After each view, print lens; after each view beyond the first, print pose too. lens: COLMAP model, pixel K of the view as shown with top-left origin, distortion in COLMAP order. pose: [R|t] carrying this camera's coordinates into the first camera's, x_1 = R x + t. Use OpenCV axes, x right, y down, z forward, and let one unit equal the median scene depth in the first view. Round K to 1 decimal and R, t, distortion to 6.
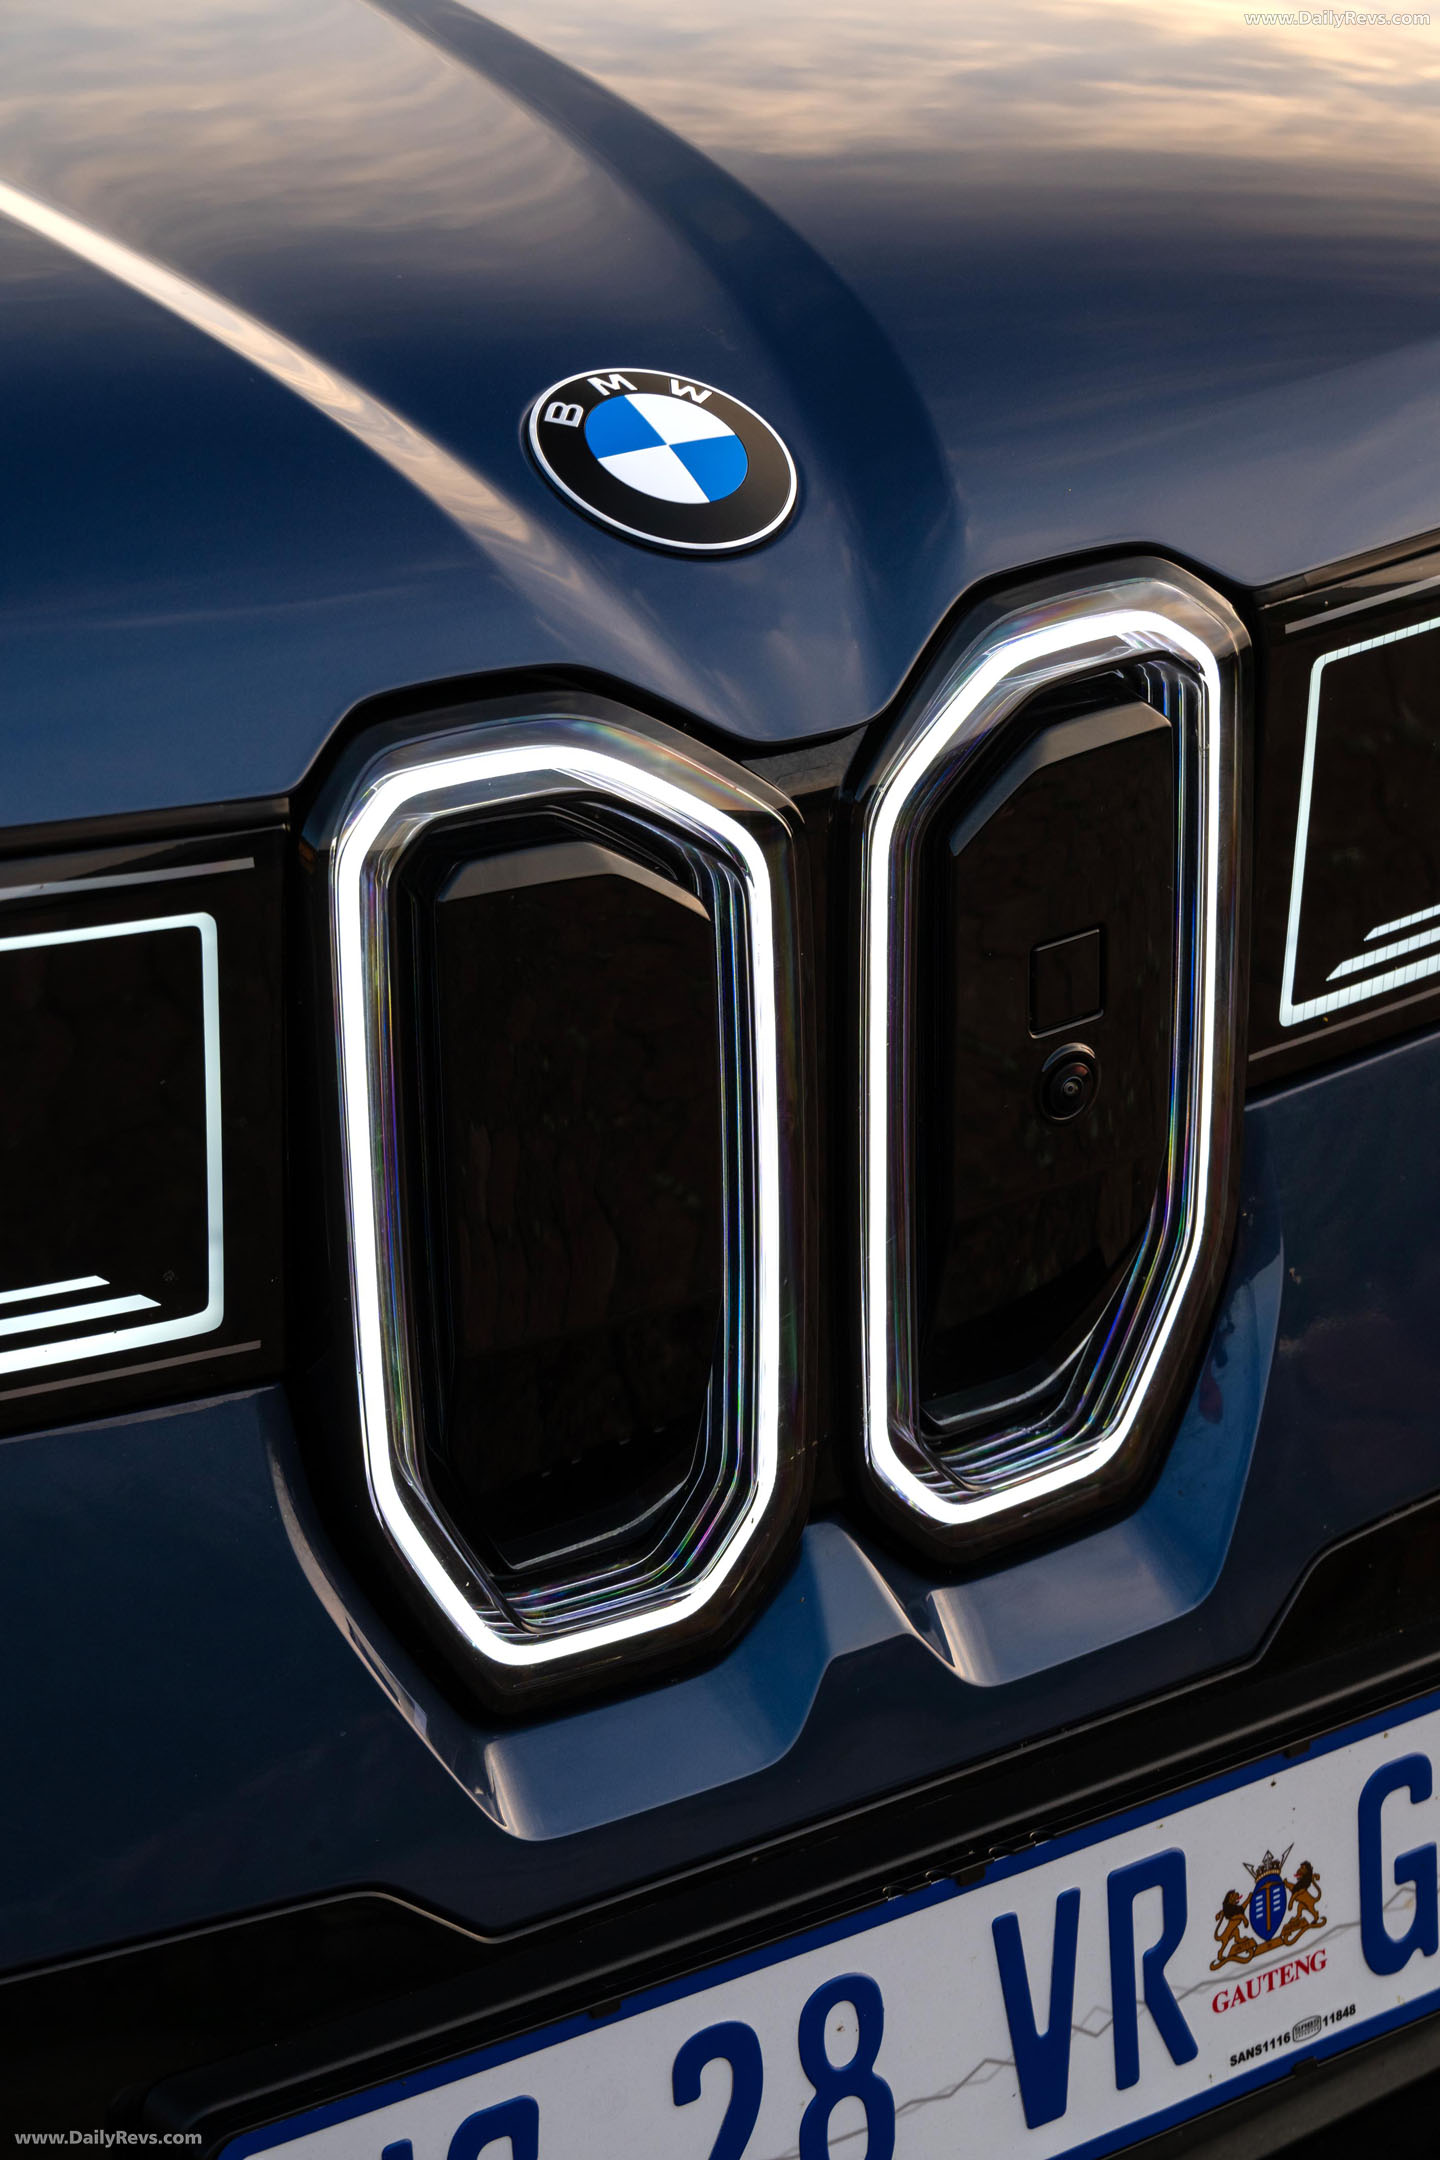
lens RADIAL K [[4928.1, 0, 720.0], [0, 4928.1, 1080.0], [0, 0, 1]] dist [-0.063798, 0.269423]
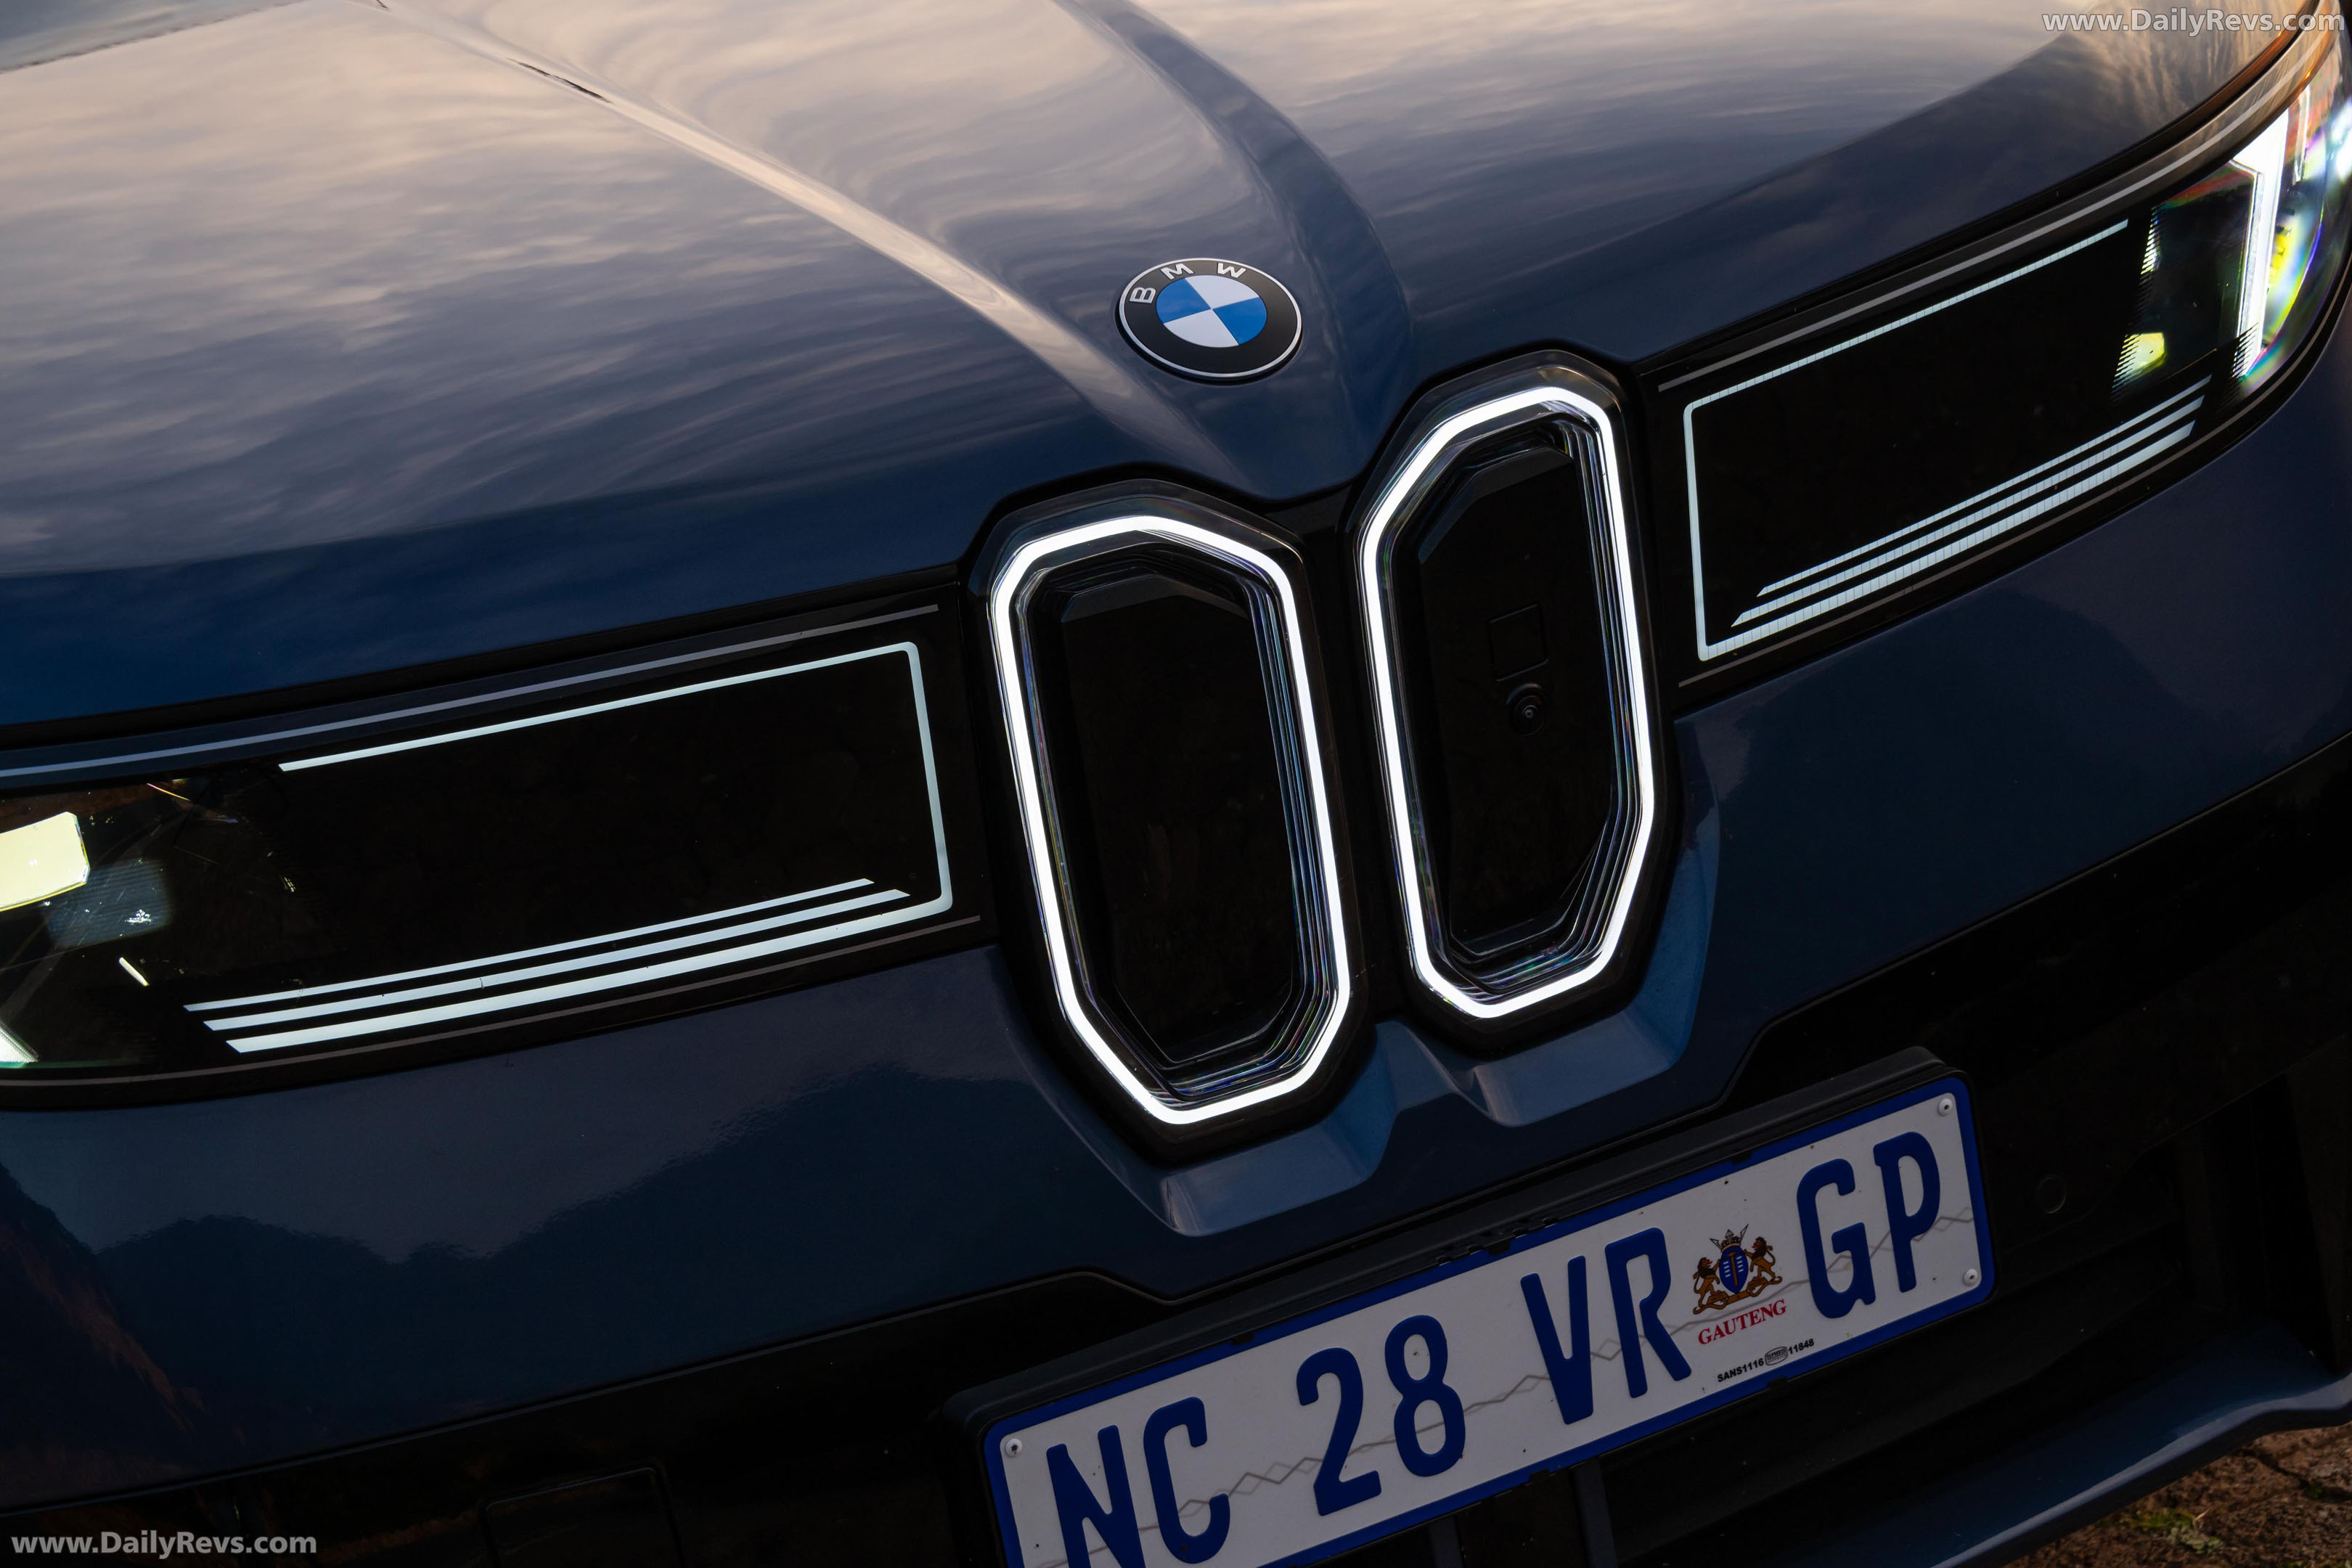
lens RADIAL K [[5366.2, 0, 1176.0], [0, 5366.2, 784.0], [0, 0, 1]] dist [-0.063798, 0.269423]
pose [[0.985850, -0.082850, -0.145723, 0.195166], [0.080737, 0.996527, -0.020361, 0.046063], [0.146904, 0.008307, 0.989116, -0.593192]]
